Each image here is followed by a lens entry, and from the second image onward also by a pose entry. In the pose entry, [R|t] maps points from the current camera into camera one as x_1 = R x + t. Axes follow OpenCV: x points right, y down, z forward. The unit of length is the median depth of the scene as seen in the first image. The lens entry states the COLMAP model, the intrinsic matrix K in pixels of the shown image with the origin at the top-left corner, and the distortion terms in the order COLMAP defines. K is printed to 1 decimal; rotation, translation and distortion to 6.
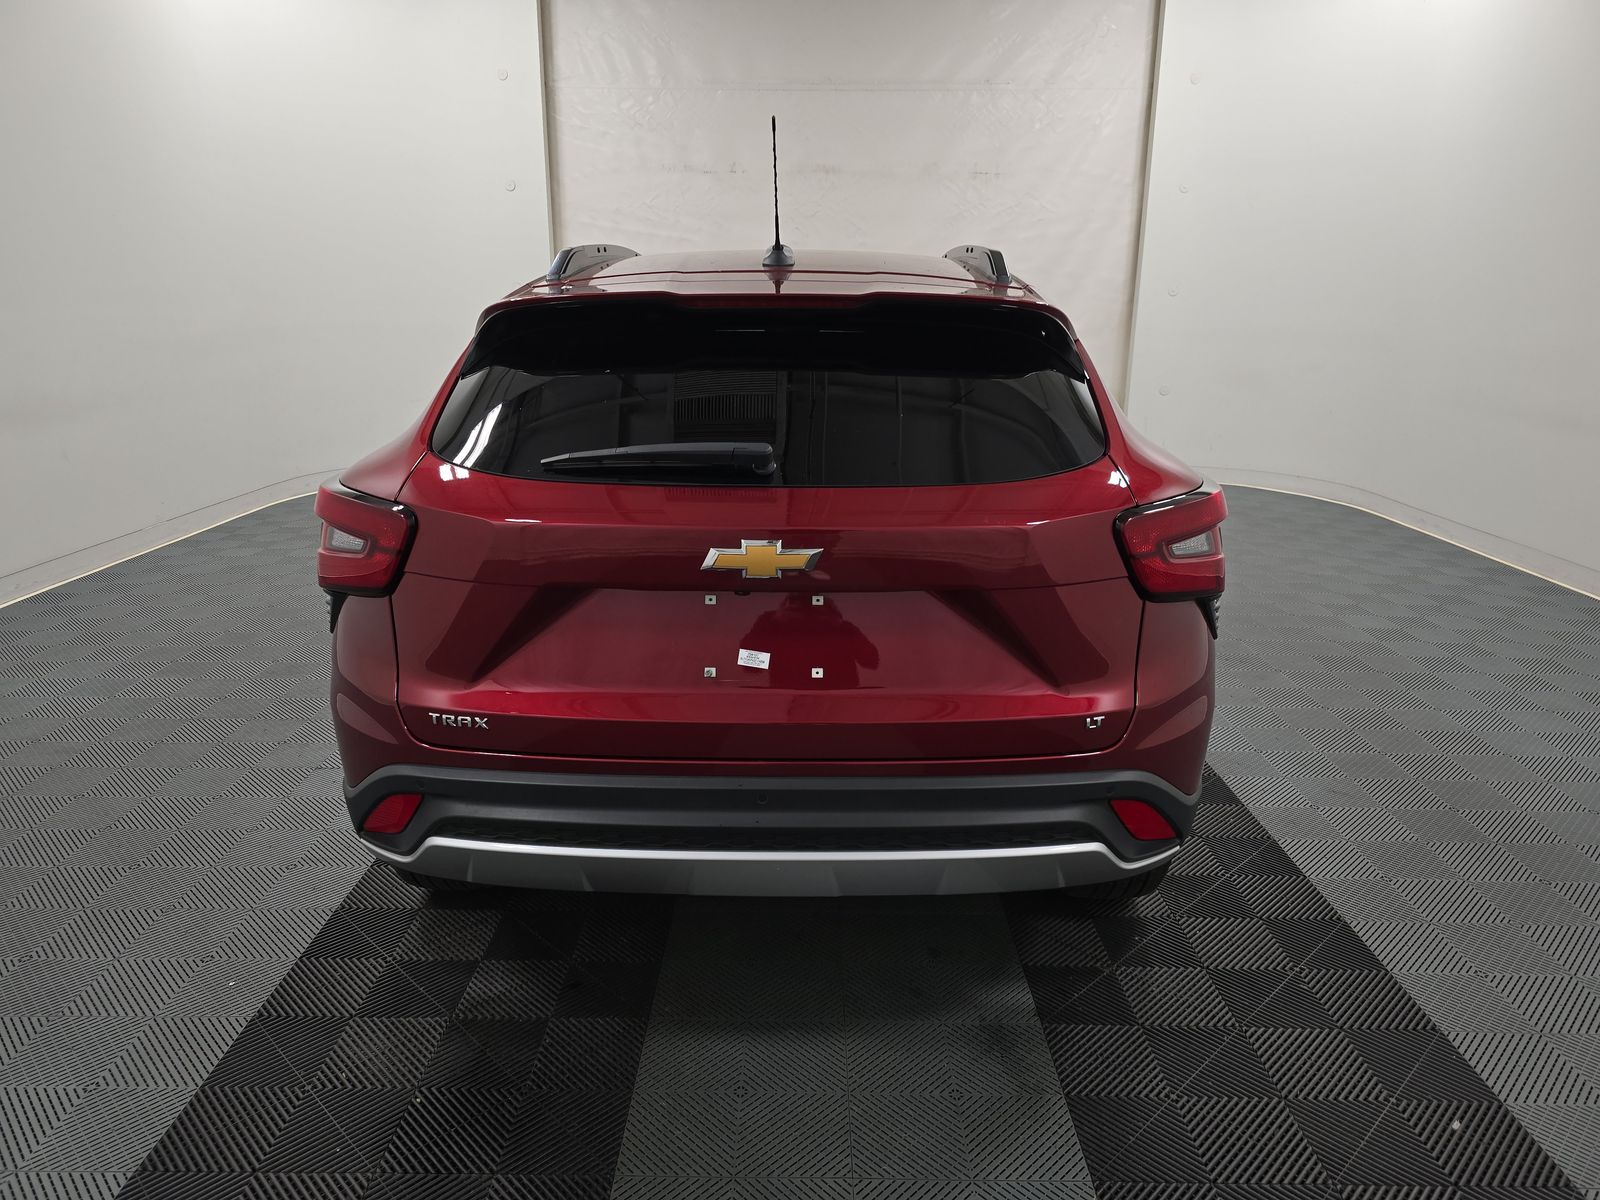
lens RADIAL K [[1096.0, 0, 800.0], [0, 1096.0, 600.0], [0, 0, 1]] dist [0.043042, -0.003396]
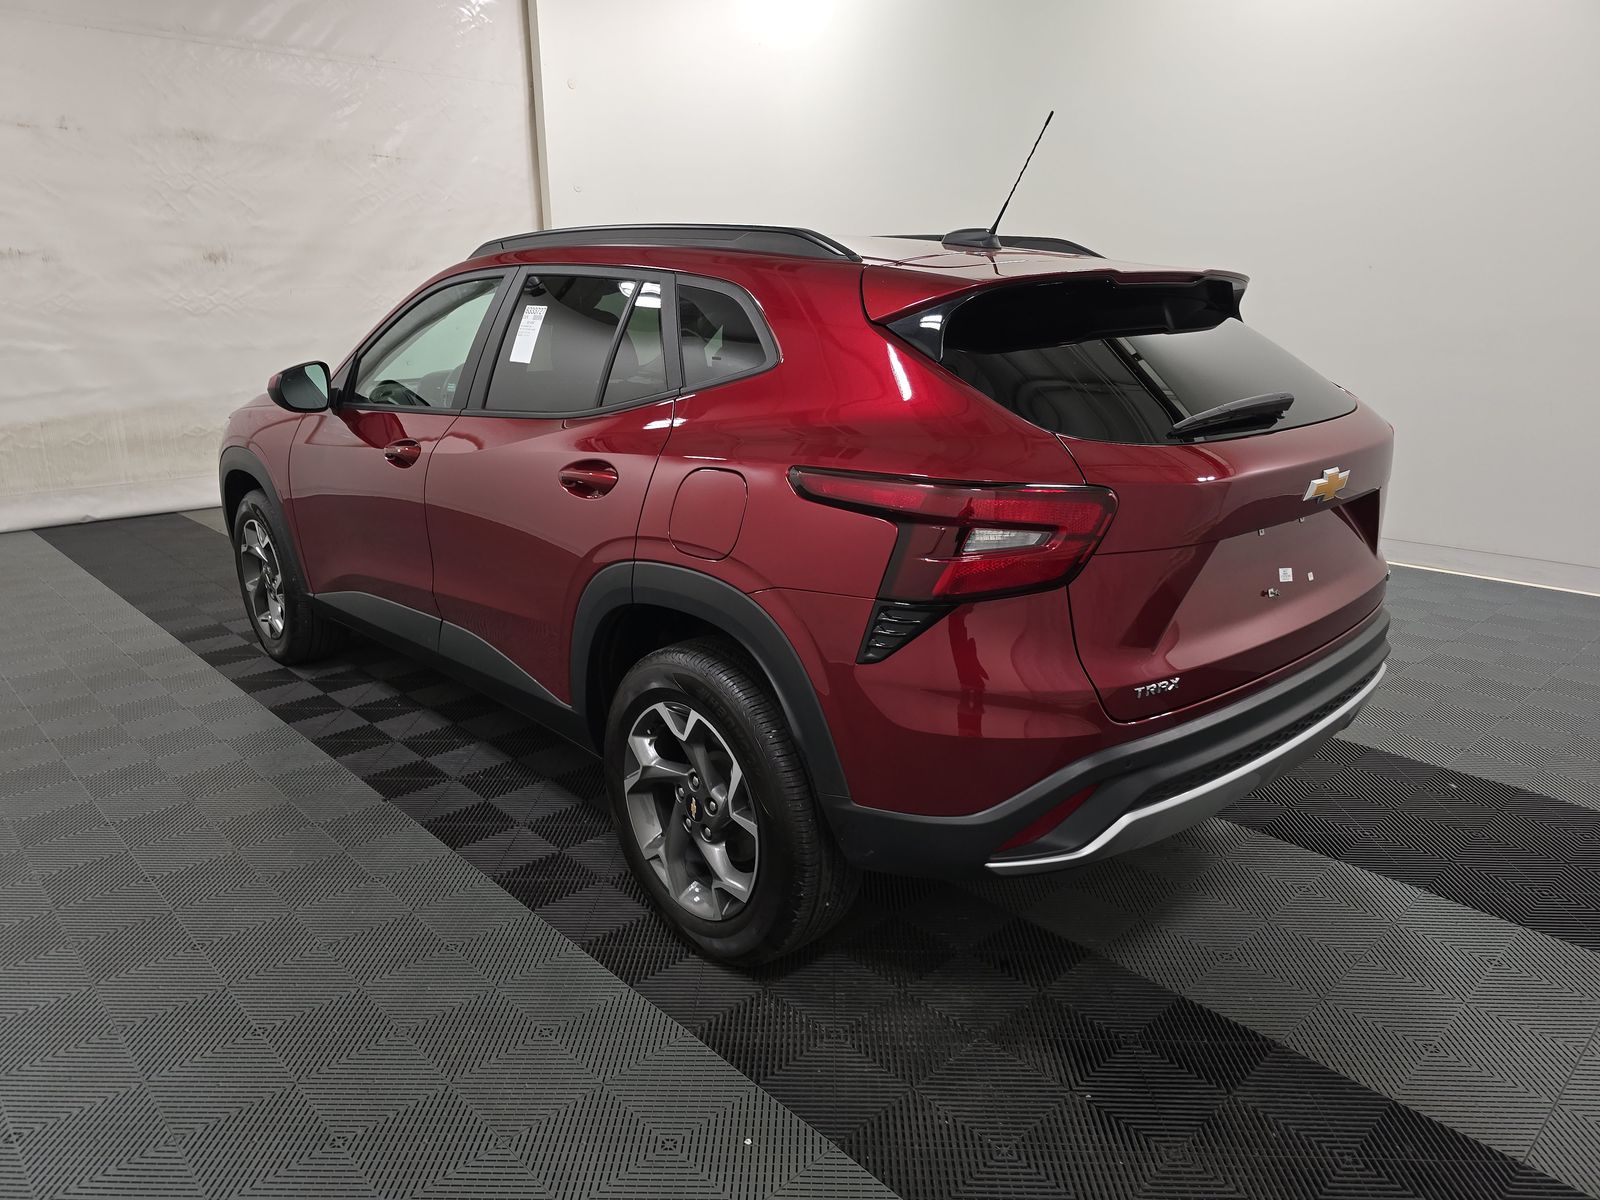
lens RADIAL K [[1096.0, 0, 800.0], [0, 1096.0, 600.0], [0, 0, 1]] dist [0.043042, -0.003396]
pose [[0.728095, -0.197553, 0.656392, -0.844954], [0.195940, 0.977597, 0.076882, -0.080258], [-0.656876, 0.072637, 0.750492, 0.308932]]
